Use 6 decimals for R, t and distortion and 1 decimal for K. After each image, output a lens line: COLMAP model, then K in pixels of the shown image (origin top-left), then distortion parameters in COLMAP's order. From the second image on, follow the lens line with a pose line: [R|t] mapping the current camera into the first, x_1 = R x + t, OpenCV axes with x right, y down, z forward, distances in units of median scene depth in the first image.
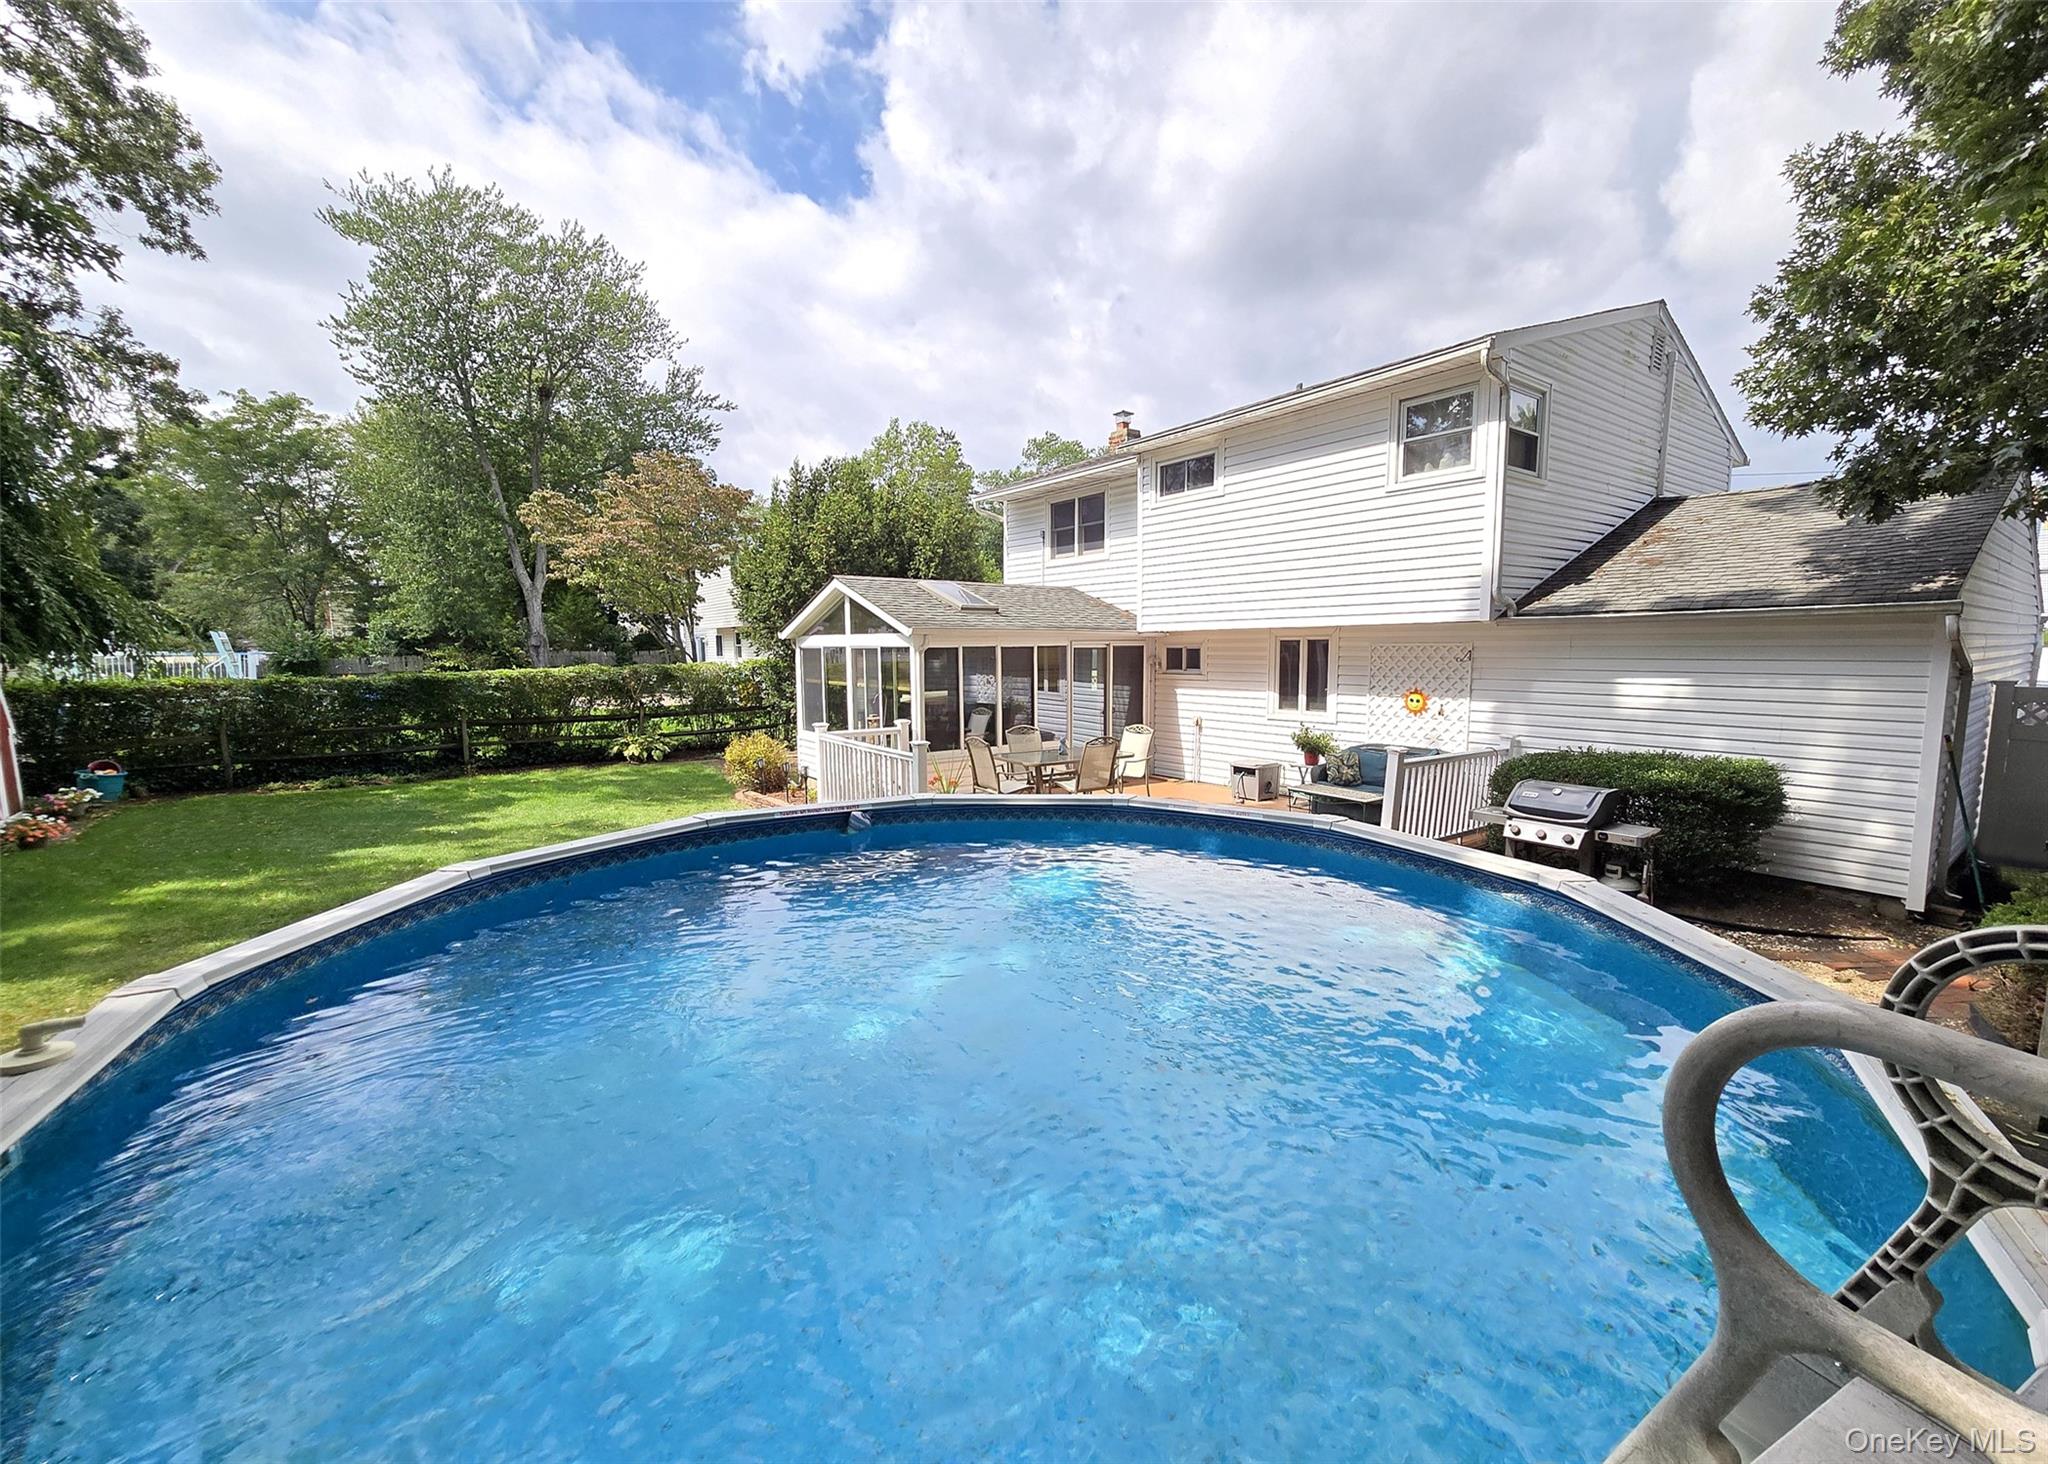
lens RADIAL K [[854.4, 0, 1021.3], [0, 854.4, 736.8], [0, 0, 1]] dist [-0.009615, -0.000020]
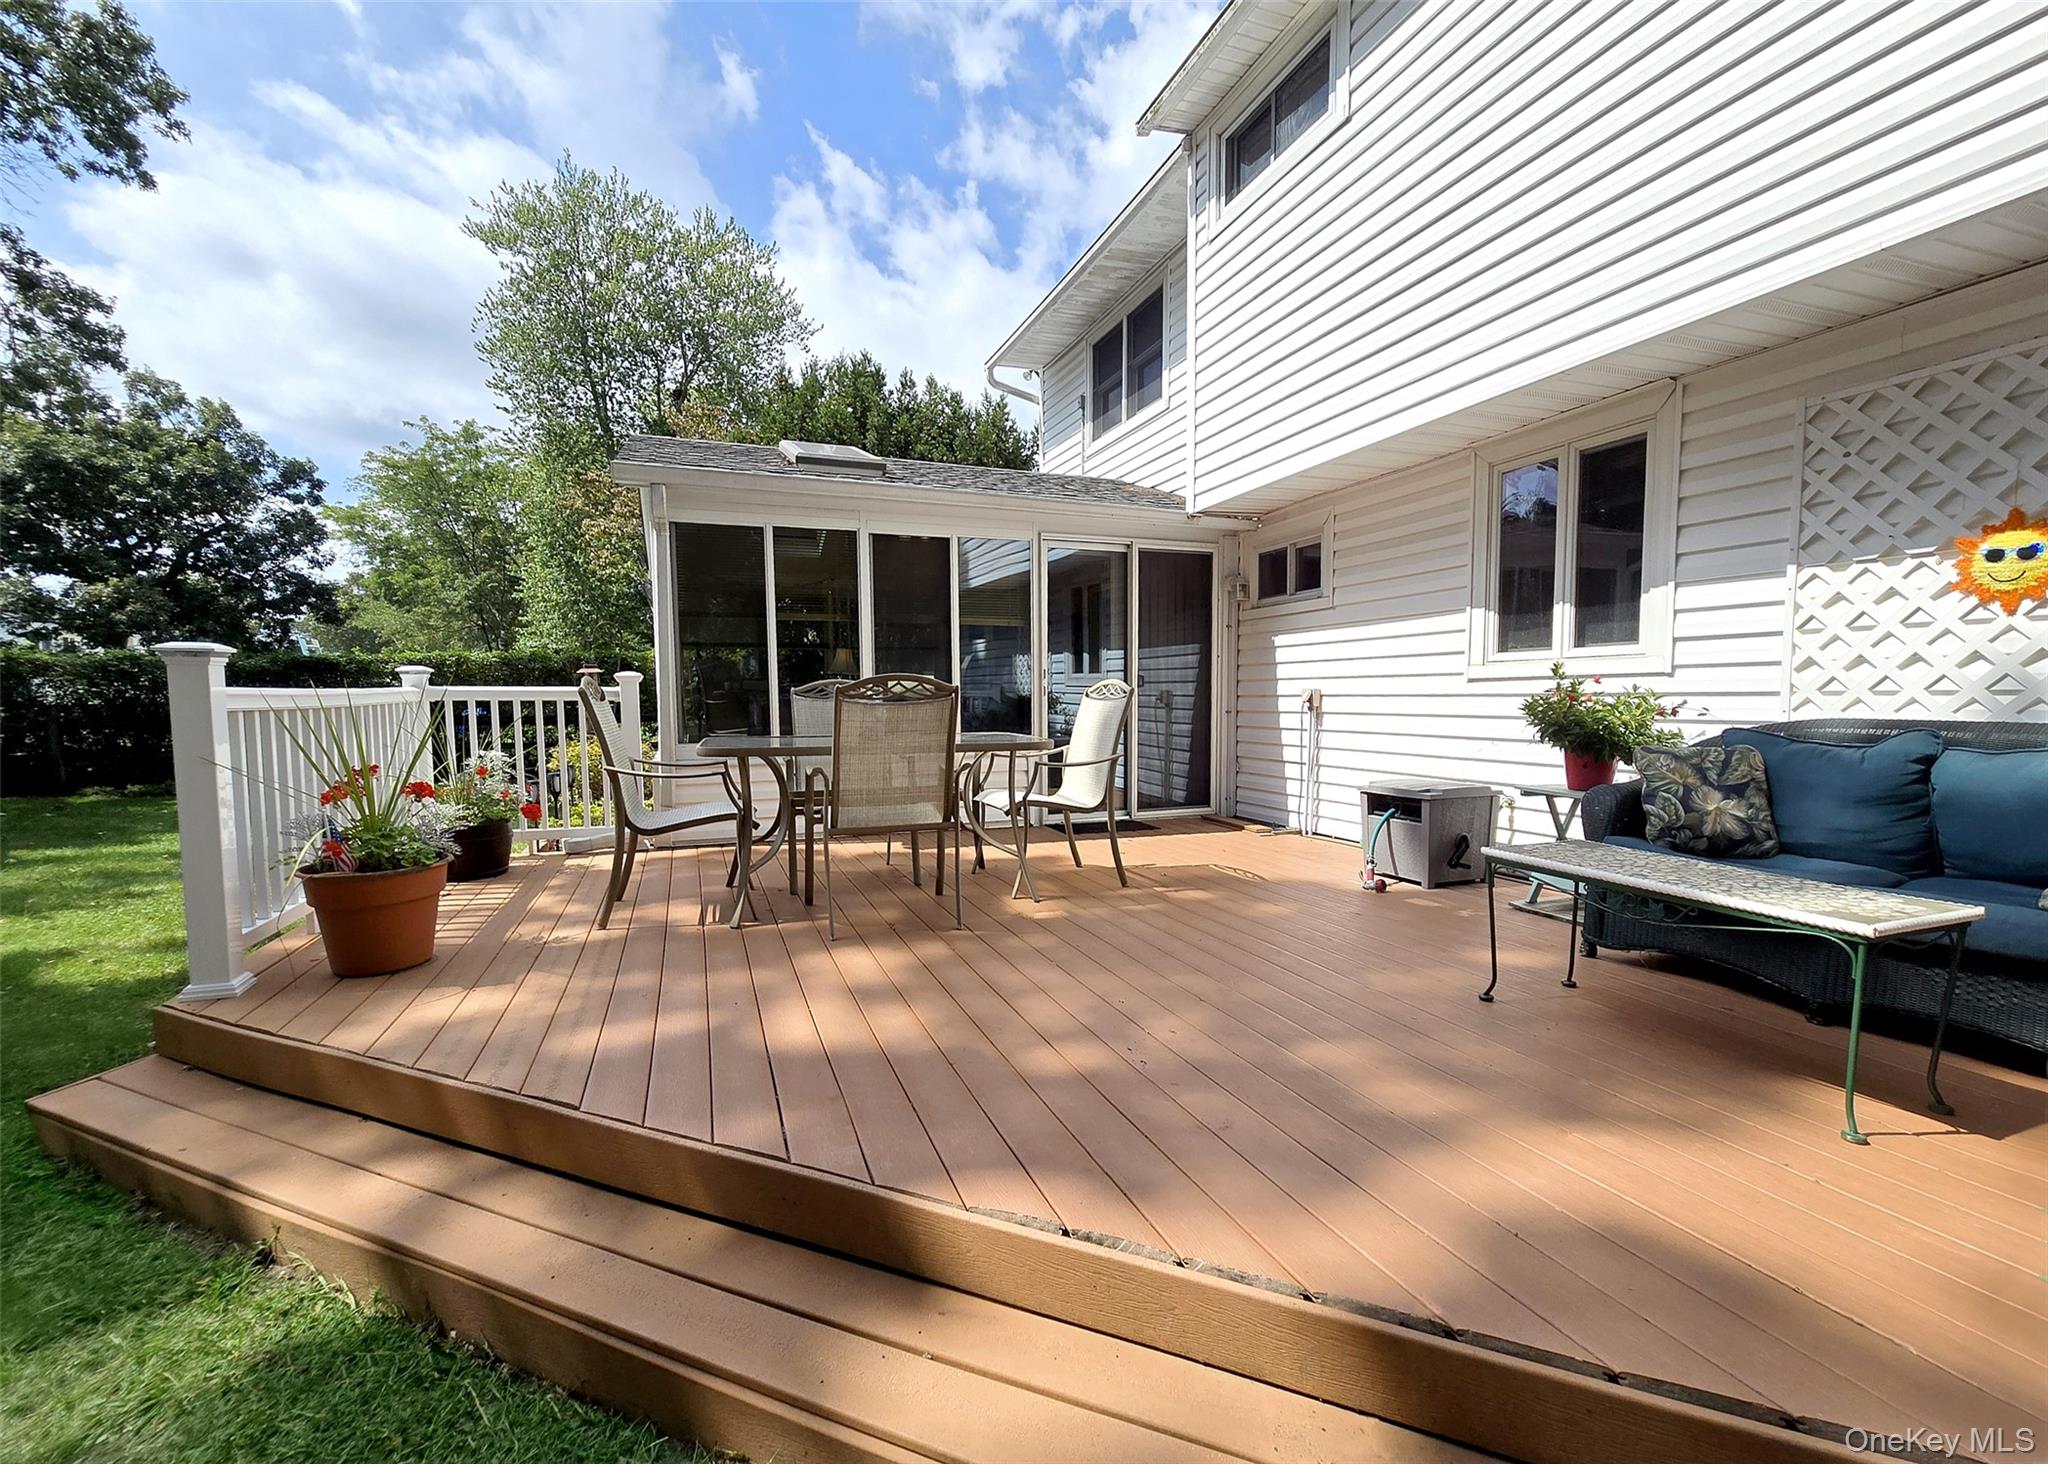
lens RADIAL K [[854.4, 0, 1042.2], [0, 854.4, 759.7], [0, 0, 1]] dist [-0.009615, -0.000020]
pose [[0.967343, 0.022118, -0.252502, 0.202963], [-0.030947, 0.999039, -0.031046, 0.035858], [0.251573, 0.037846, 0.967098, 0.581973]]
